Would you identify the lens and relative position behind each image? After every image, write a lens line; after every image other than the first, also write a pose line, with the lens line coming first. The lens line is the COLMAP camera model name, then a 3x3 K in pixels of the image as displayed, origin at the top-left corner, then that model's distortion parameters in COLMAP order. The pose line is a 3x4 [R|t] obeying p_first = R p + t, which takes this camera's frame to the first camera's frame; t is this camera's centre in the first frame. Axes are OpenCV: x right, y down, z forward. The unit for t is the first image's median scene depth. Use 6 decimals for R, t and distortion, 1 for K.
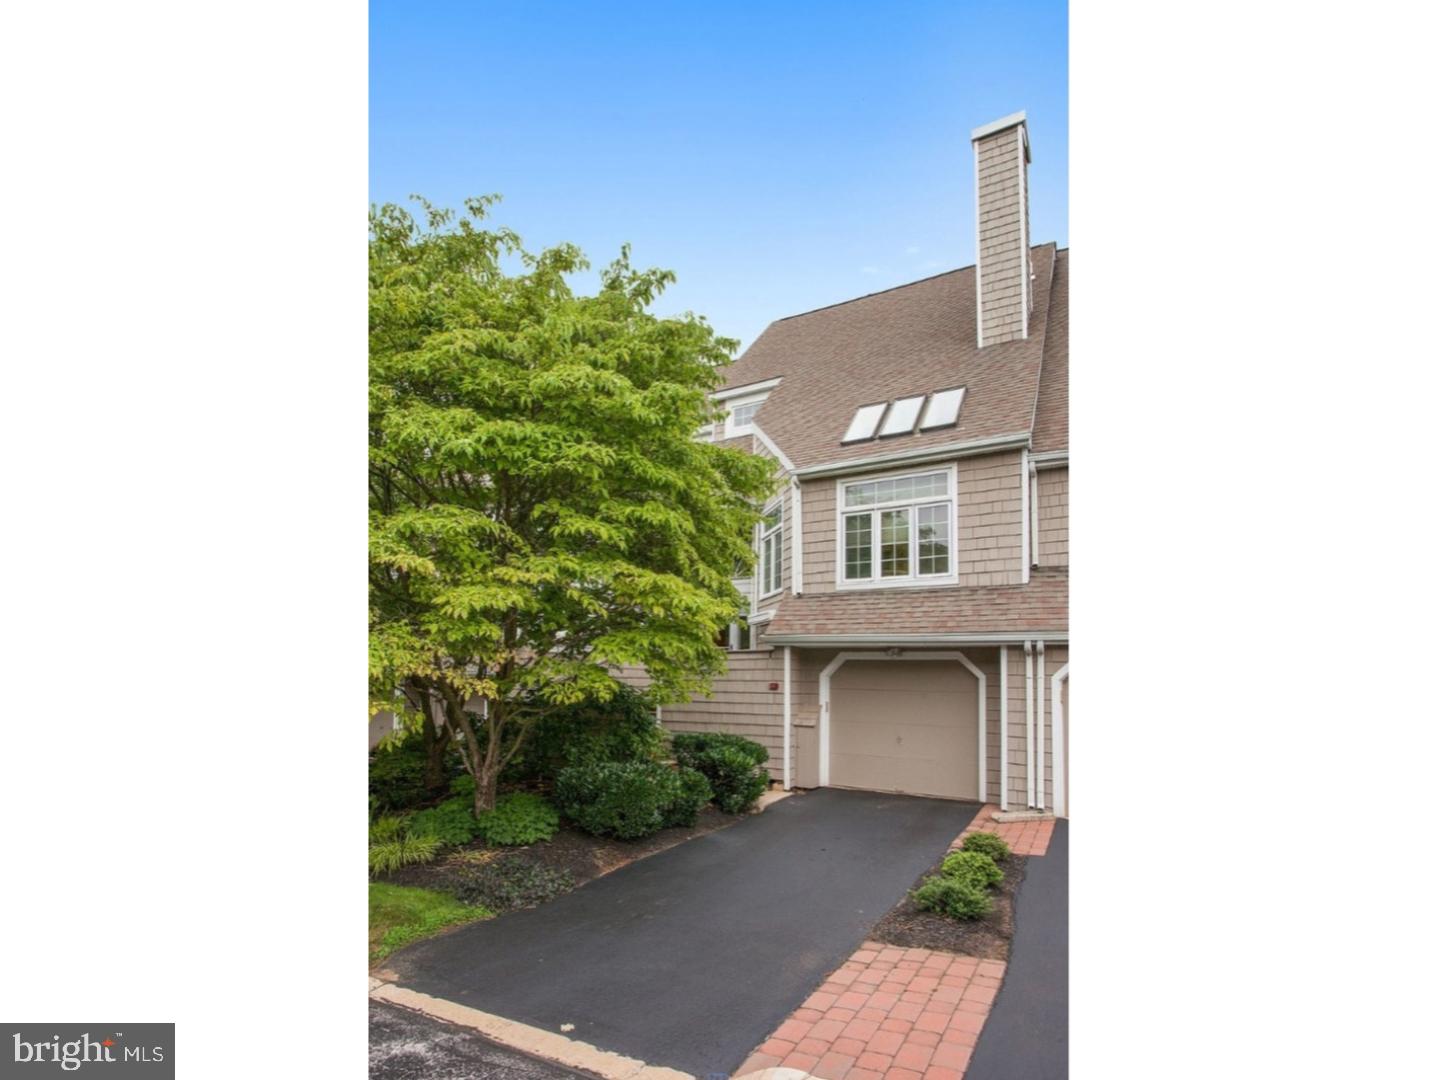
lens RADIAL K [[626.9, 0, 720.3], [0, 626.9, 656.6], [0, 0, 1]] dist [0.000143, 0.000082]
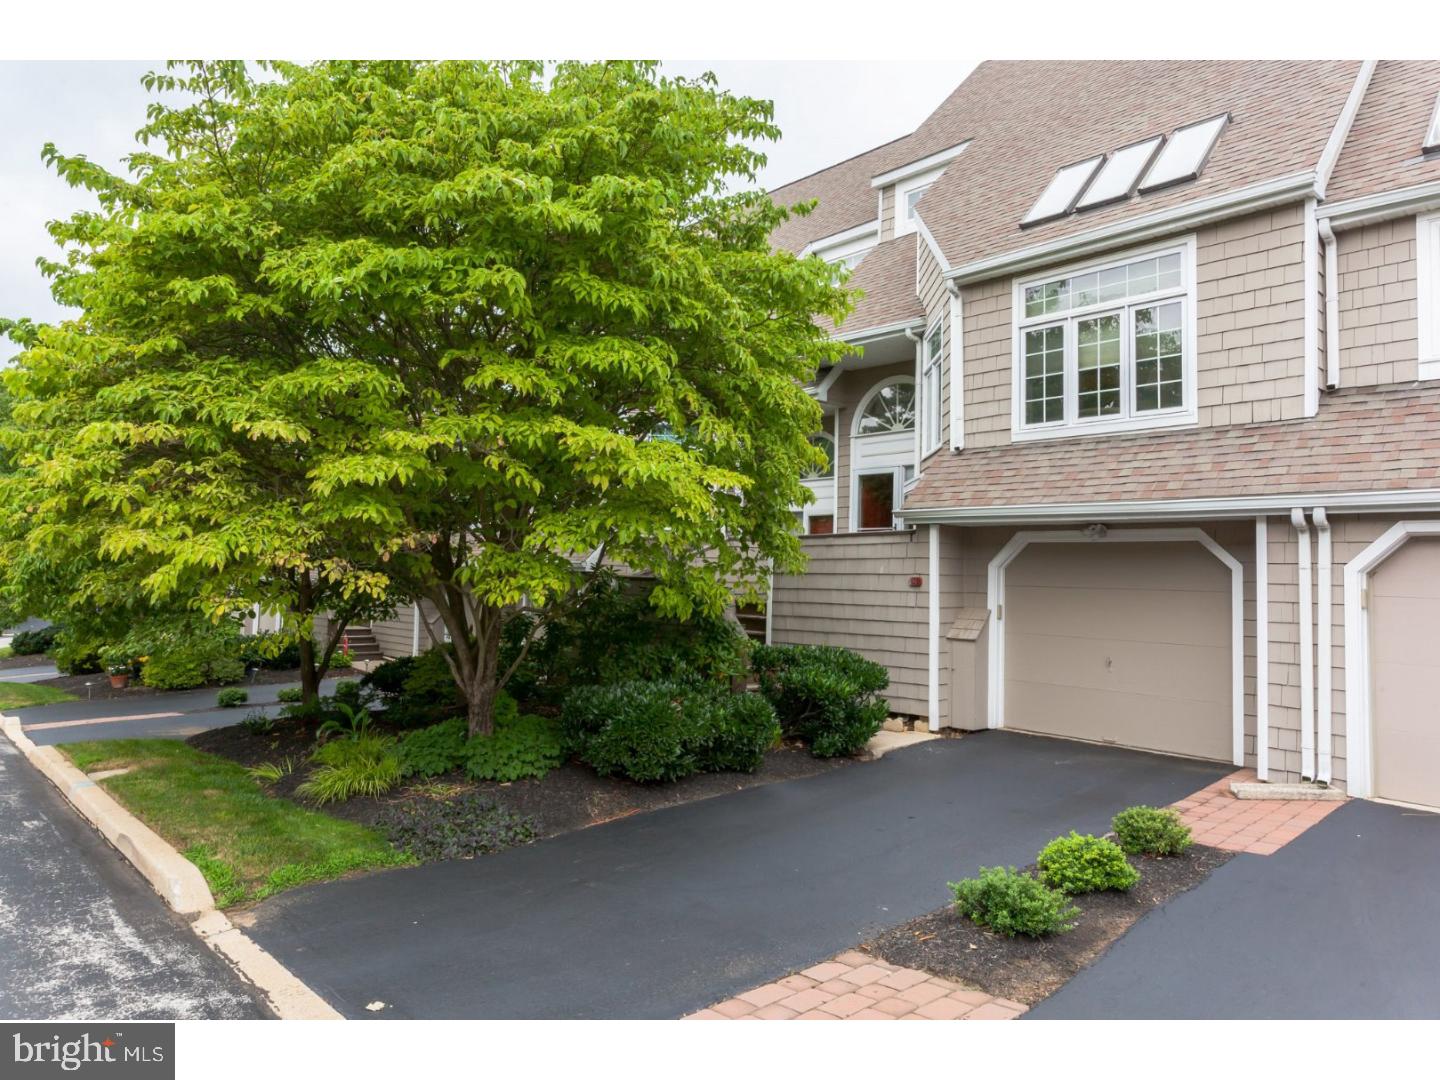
lens RADIAL K [[846.4, 0, 720.0], [0, 846.4, 540.0], [0, 0, 1]] dist [0.003386, 0.001107]
pose [[0.959728, -0.013058, -0.280627, 0.157341], [0.011668, 0.999910, -0.006624, 0.004312], [0.280688, 0.003083, 0.959794, 0.030437]]
